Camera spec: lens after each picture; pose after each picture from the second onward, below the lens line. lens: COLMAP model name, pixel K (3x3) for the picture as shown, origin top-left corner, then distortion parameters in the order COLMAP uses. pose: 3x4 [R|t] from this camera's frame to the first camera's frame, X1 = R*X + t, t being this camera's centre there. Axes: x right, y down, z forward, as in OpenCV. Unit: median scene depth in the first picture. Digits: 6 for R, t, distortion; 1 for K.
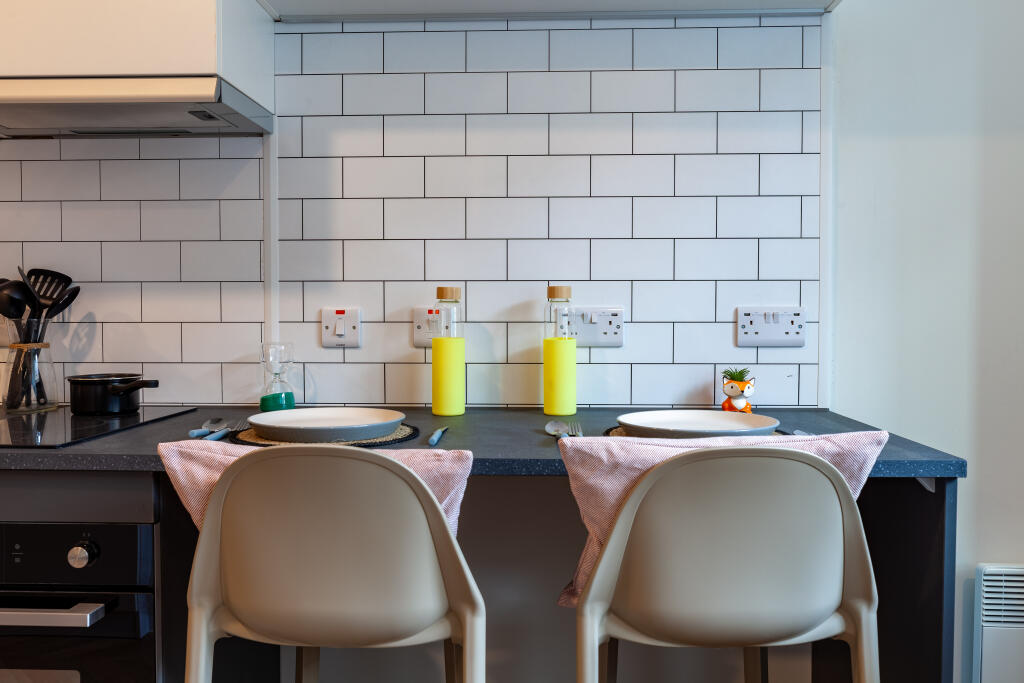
lens RADIAL K [[842.6, 0, 512.0], [0, 842.6, 341.5], [0, 0, 1]] dist [0.005098, 0.002781]
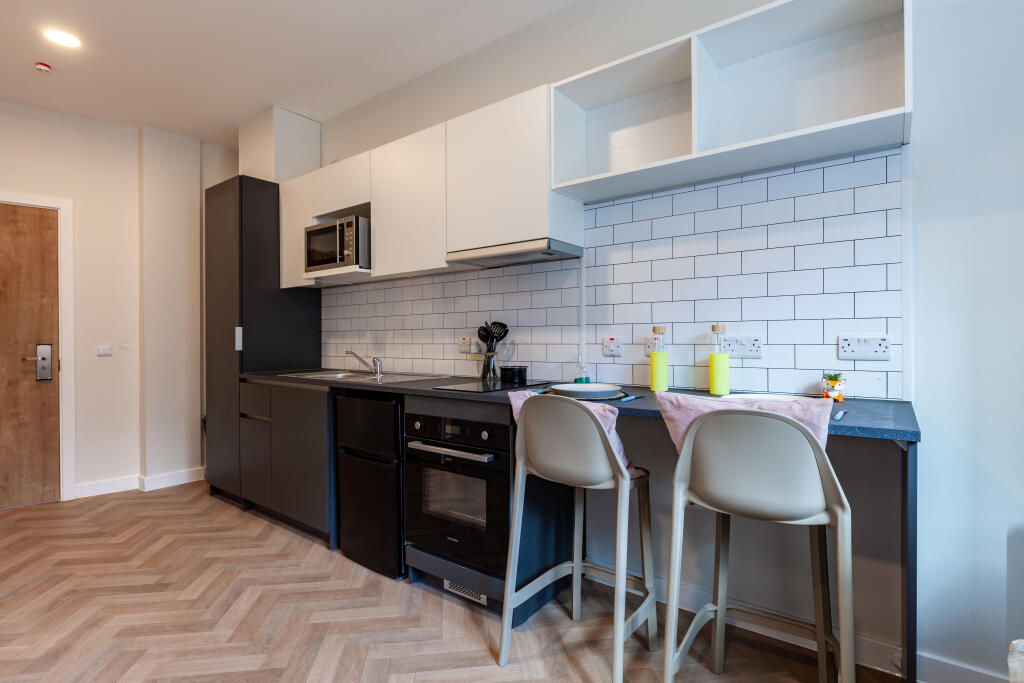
lens RADIAL K [[502.0, 0, 512.0], [0, 502.0, 341.5], [0, 0, 1]] dist [0.000373, 0.000177]
pose [[0.823007, -0.001035, -0.568030, 0.299345], [-0.013741, 0.999669, -0.021730, 0.000889], [0.567865, 0.025689, 0.822721, -0.155698]]
